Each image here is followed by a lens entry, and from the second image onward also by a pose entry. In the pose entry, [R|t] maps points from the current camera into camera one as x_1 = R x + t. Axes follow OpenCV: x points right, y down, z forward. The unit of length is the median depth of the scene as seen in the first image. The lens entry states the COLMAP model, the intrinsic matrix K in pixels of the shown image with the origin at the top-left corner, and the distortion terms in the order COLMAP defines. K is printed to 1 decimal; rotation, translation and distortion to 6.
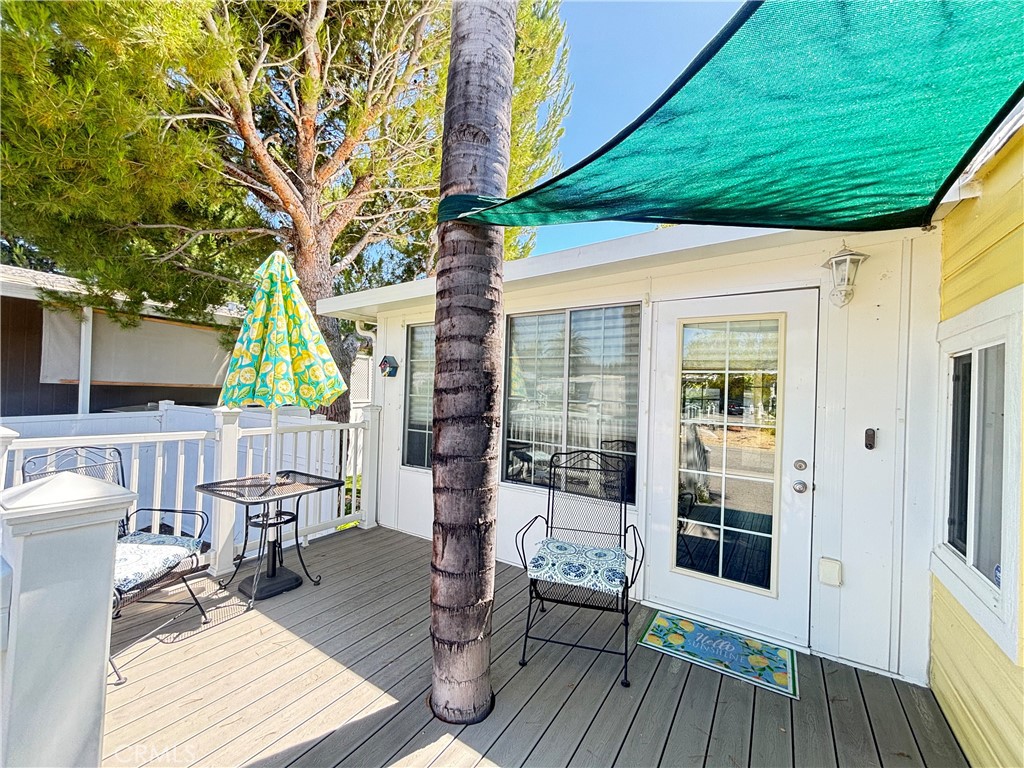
lens RADIAL K [[412.3, 0, 509.9], [0, 412.3, 385.2], [0, 0, 1]] dist [0.000207, -0.000175]
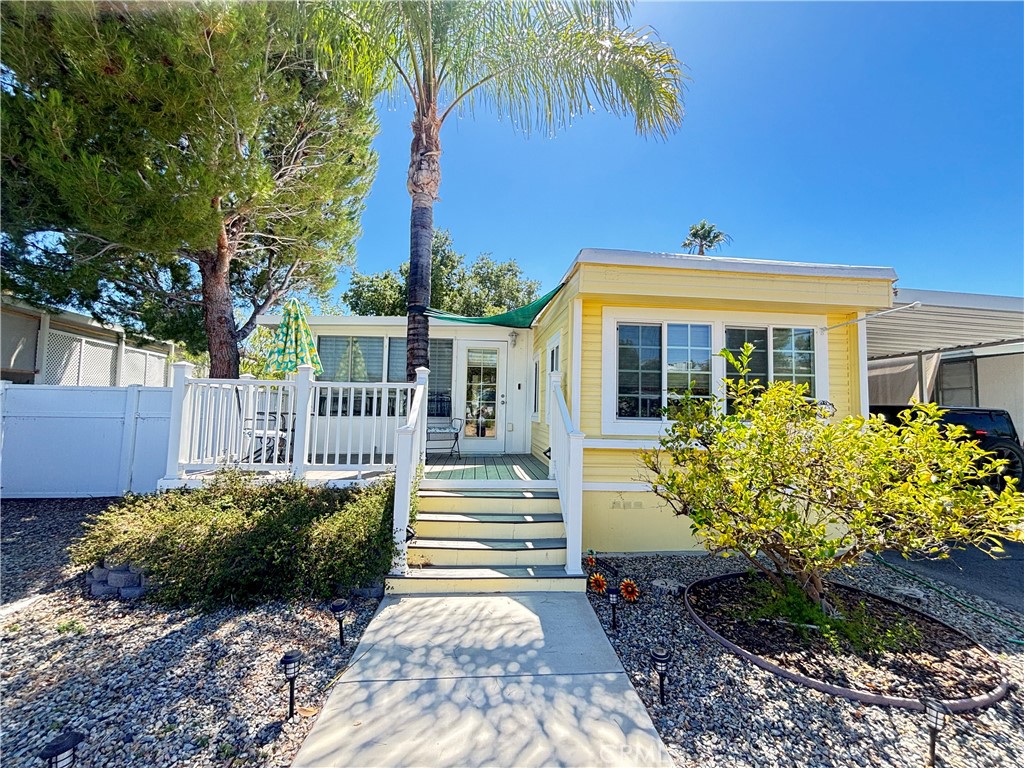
lens RADIAL K [[412.3, 0, 509.9], [0, 412.3, 385.2], [0, 0, 1]] dist [0.000207, -0.000175]
pose [[0.790170, 0.023215, 0.612448, -1.246740], [-0.000737, 0.999318, -0.036927, 0.232889], [-0.612887, 0.028727, 0.789648, -1.606854]]
